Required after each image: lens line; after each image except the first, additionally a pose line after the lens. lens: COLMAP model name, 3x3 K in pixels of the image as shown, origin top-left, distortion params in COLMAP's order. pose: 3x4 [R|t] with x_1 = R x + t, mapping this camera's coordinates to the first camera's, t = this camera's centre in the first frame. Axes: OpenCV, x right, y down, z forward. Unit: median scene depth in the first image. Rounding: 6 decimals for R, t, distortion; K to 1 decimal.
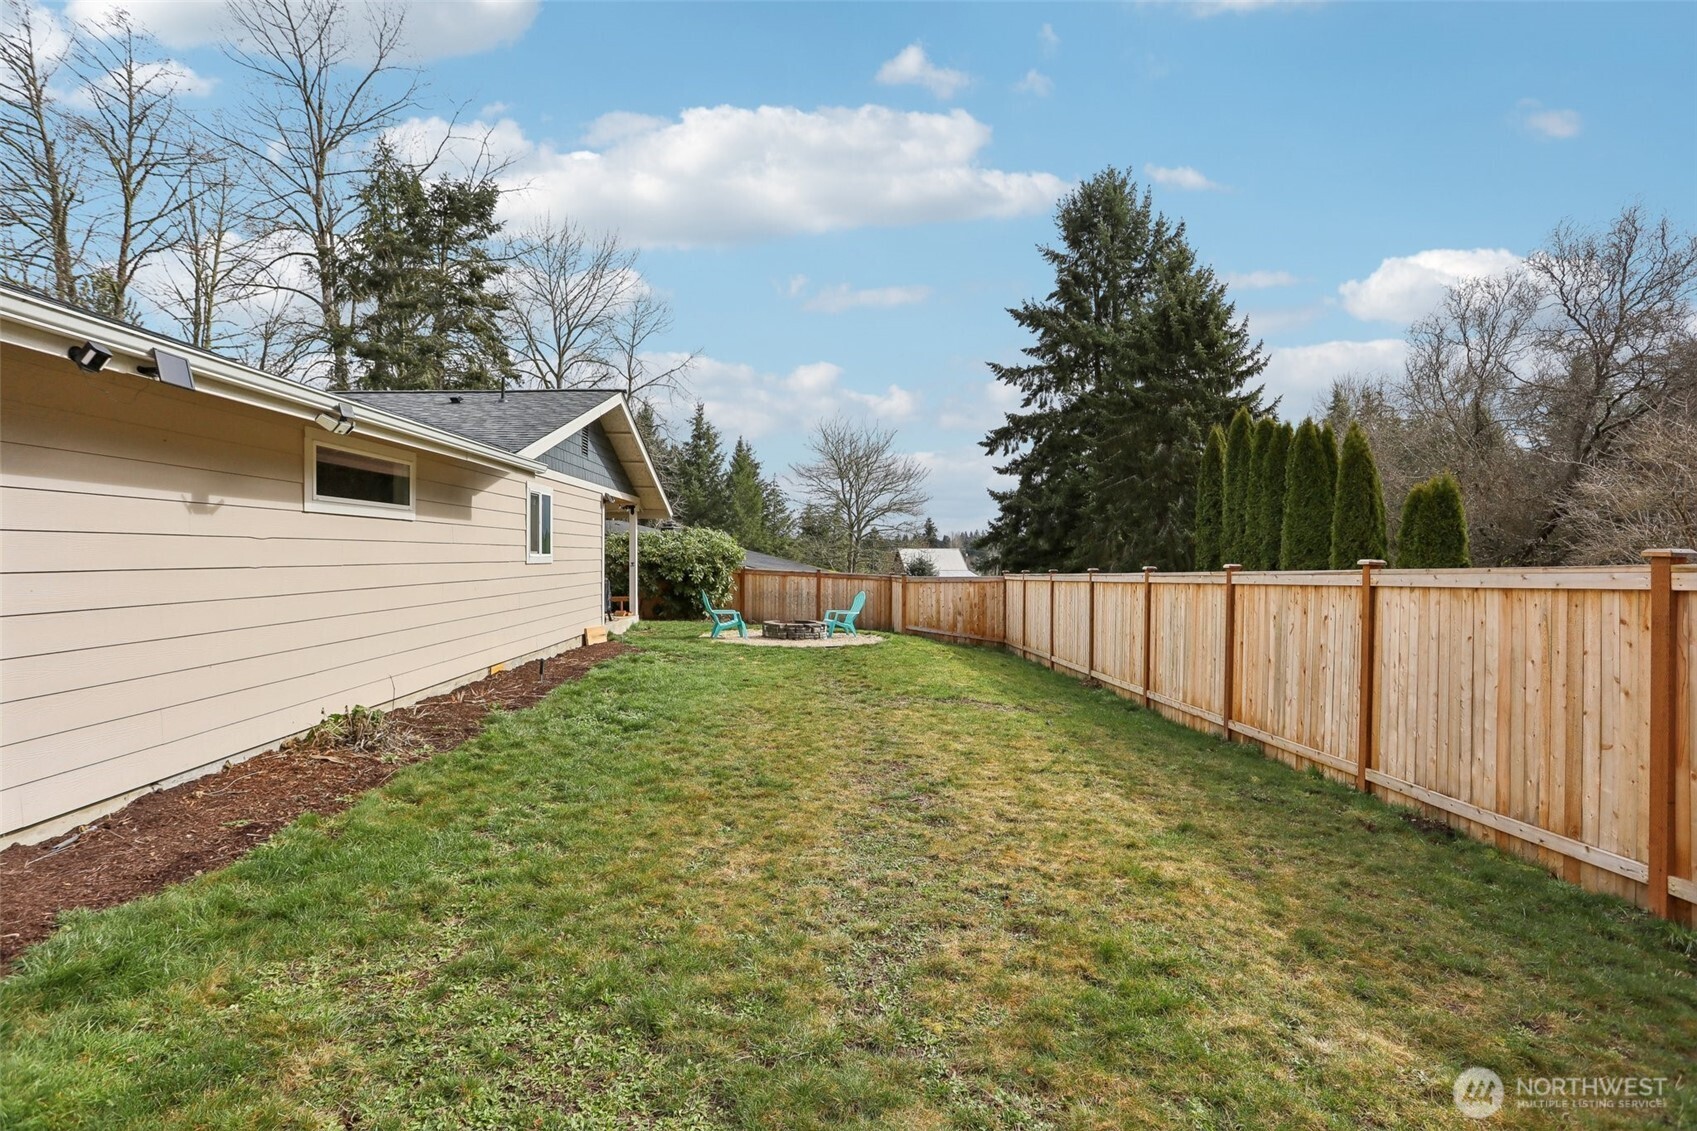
lens RADIAL K [[840.6, 0, 848.5], [0, 840.6, 565.5], [0, 0, 1]] dist [-0.030223, 0.000130]
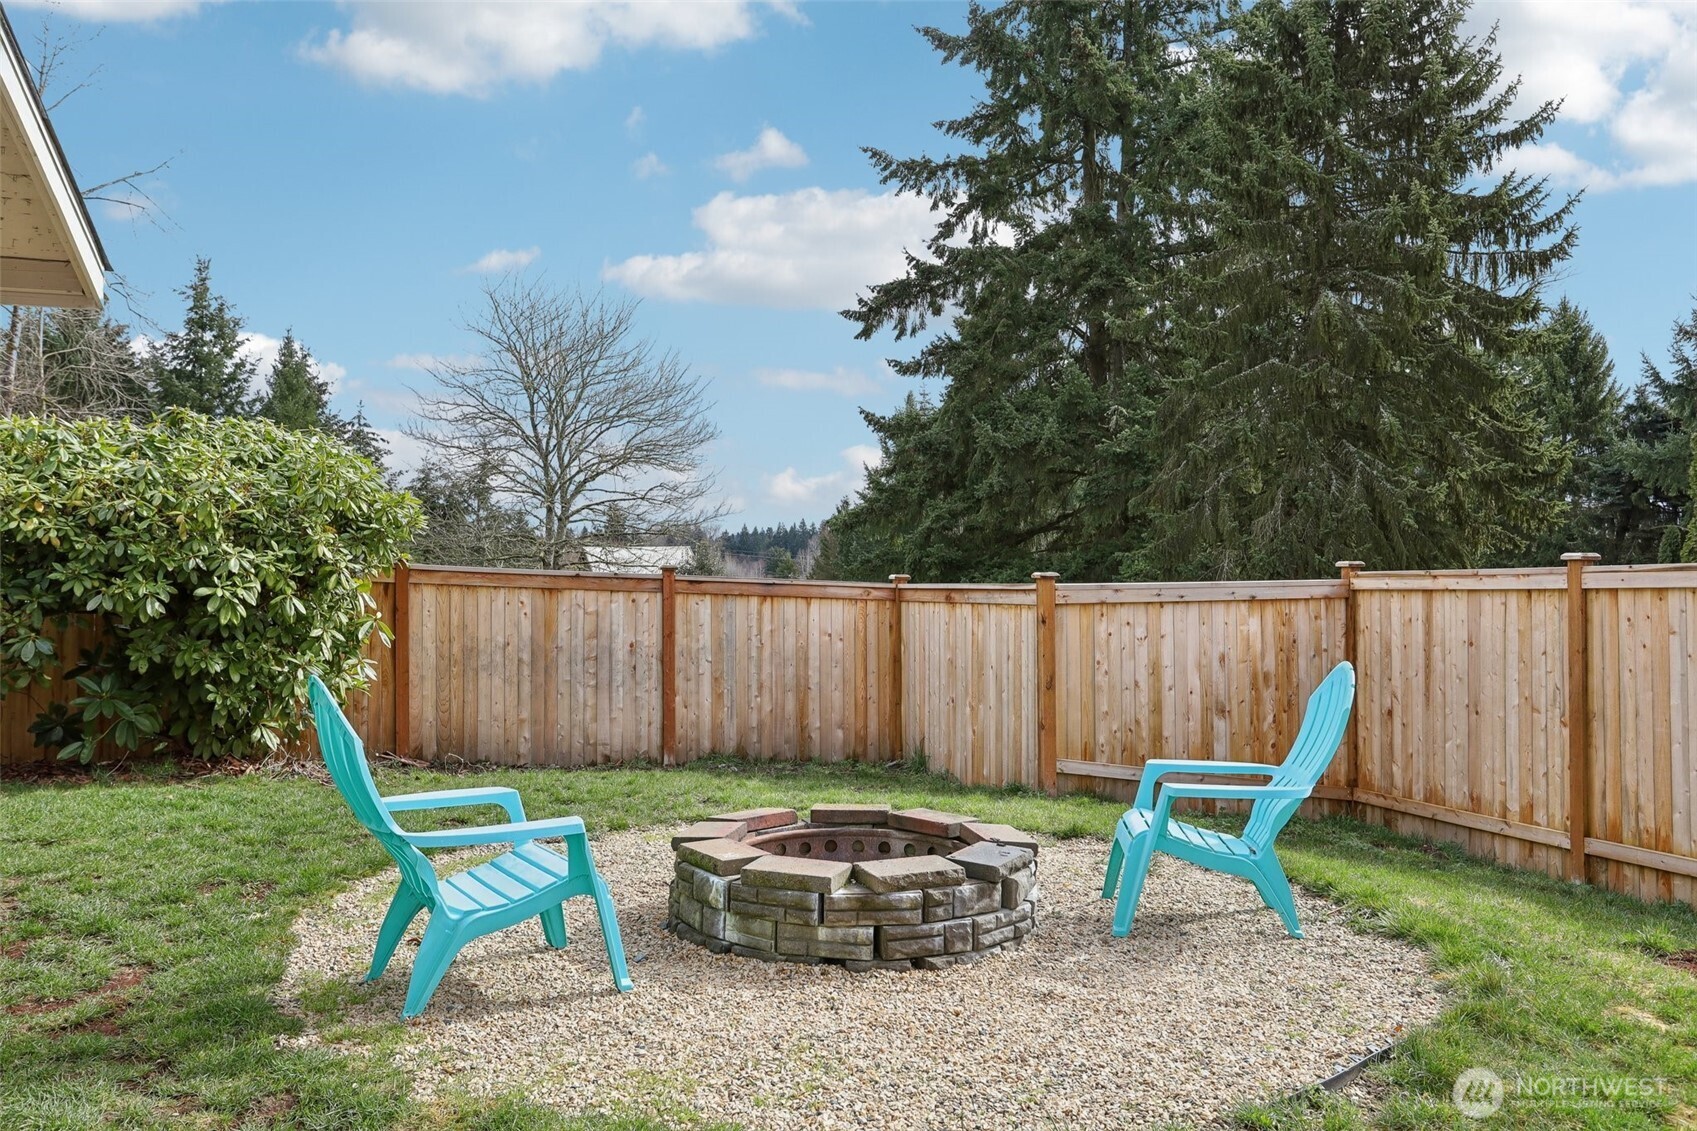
lens RADIAL K [[1301.2, 0, 848.5], [0, 1301.2, 565.5], [0, 0, 1]] dist [-0.001566, 0.003901]
pose [[0.959026, -0.009173, 0.283168, -0.057194], [0.011471, 0.999913, -0.006457, 0.004333], [-0.283084, 0.009440, 0.959049, 0.291144]]
